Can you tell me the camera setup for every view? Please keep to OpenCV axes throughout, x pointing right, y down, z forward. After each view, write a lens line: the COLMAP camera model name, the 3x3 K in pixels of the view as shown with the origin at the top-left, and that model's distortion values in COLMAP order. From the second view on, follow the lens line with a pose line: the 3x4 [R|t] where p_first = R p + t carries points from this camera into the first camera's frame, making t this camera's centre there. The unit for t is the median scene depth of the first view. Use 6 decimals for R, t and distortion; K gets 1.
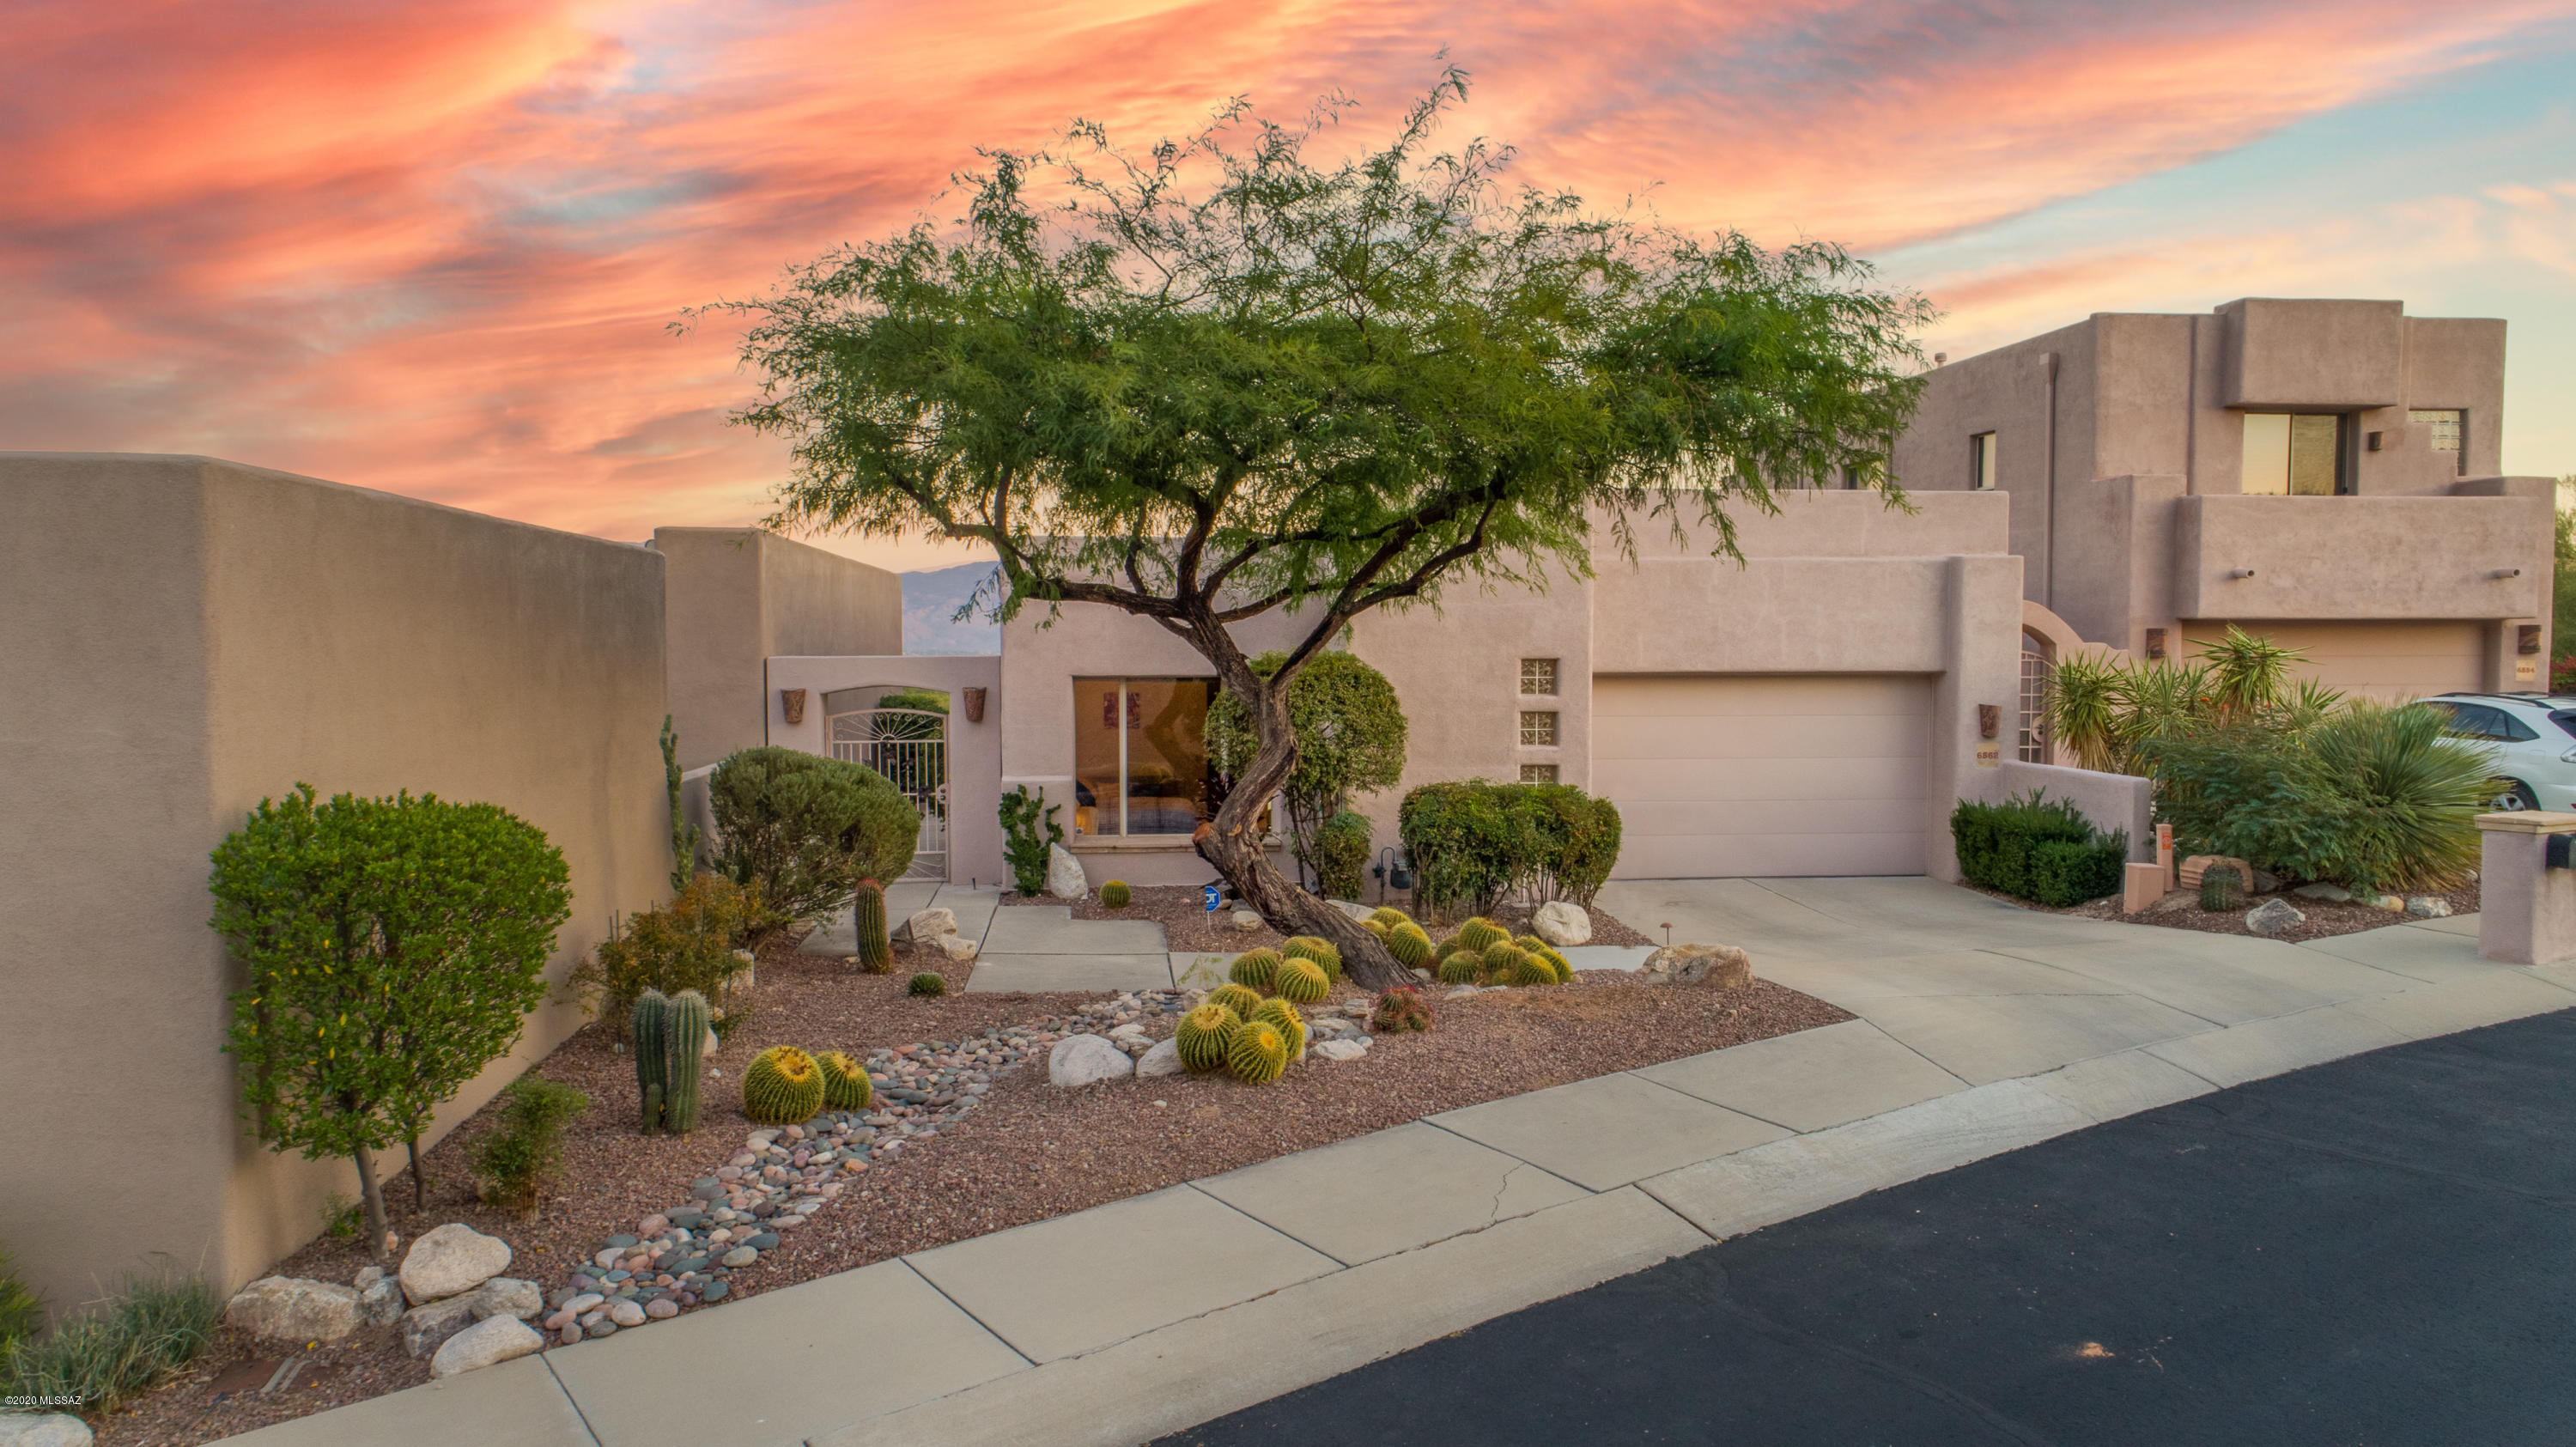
lens RADIAL K [[1724.6, 0, 1283.8], [0, 1724.6, 729.5], [0, 0, 1]] dist [0.019629, 0.009008]
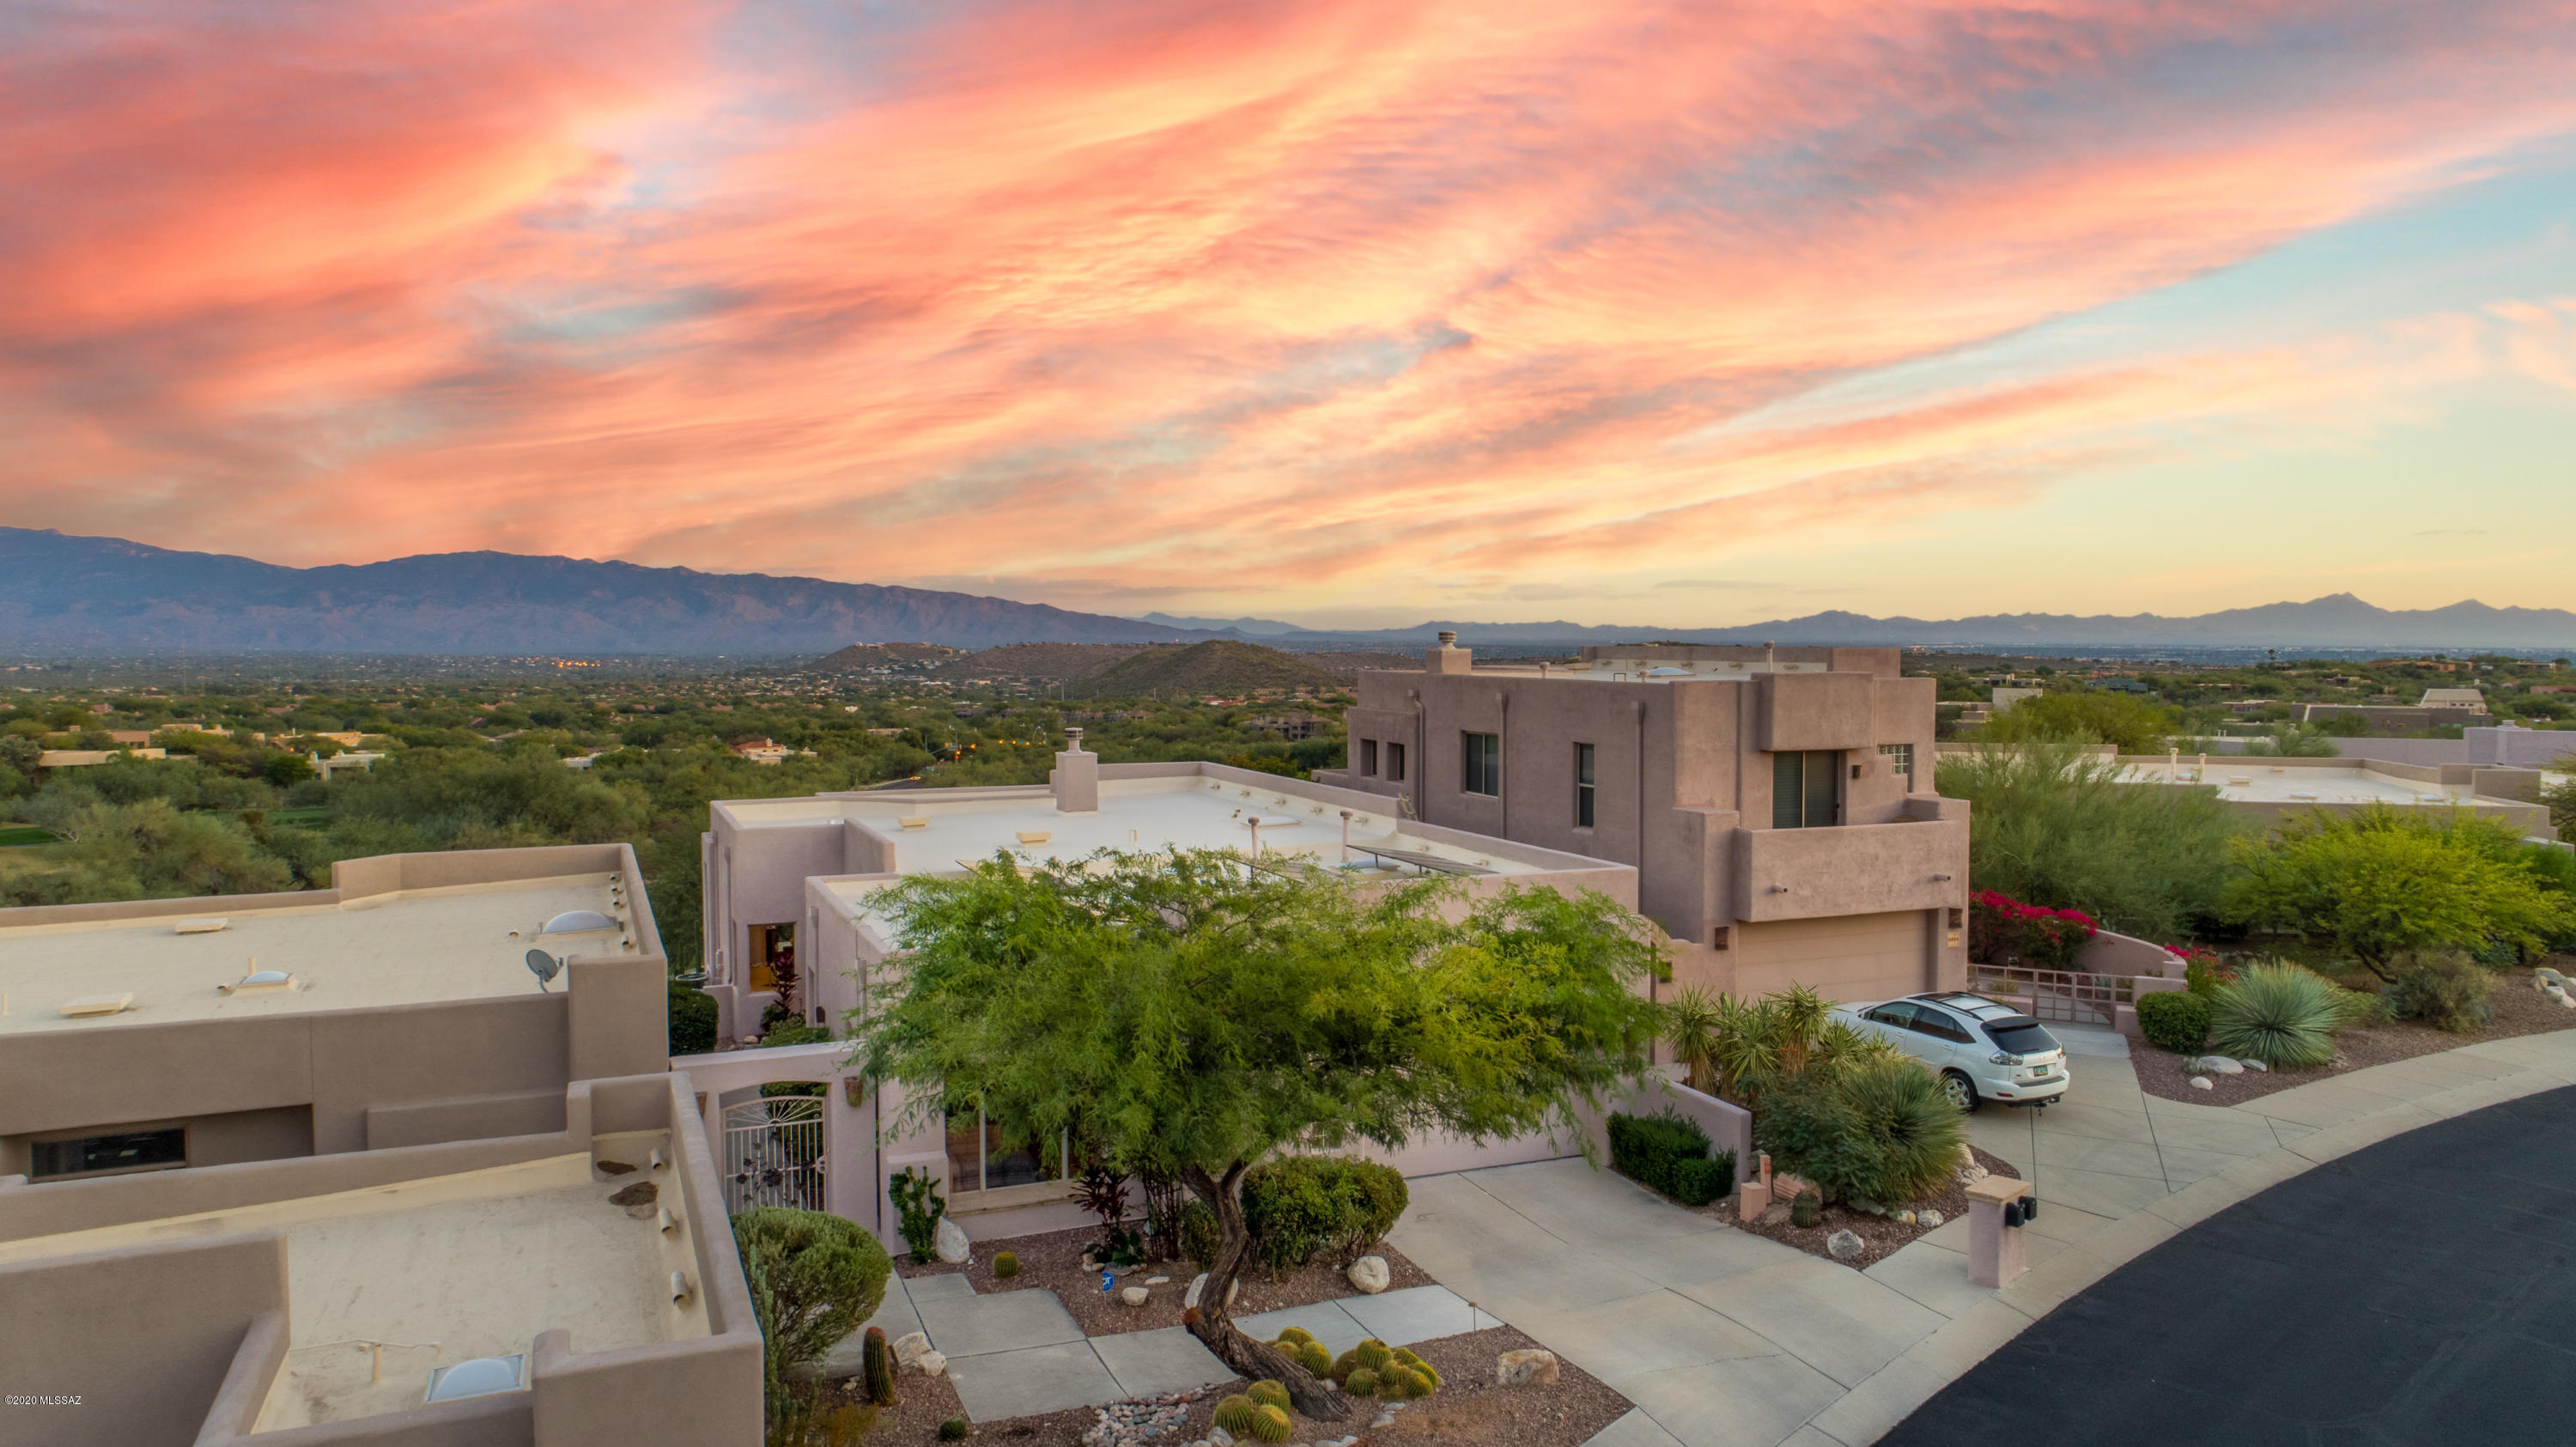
lens RADIAL K [[1739.5, 0, 1283.2], [0, 1739.5, 729.2], [0, 0, 1]] dist [0.023003, 0.005108]
pose [[0.959736, -0.014627, 0.280522, -0.195669], [0.014444, 0.999892, 0.002721, -0.222788], [-0.280532, 0.001441, 0.959844, -0.191605]]
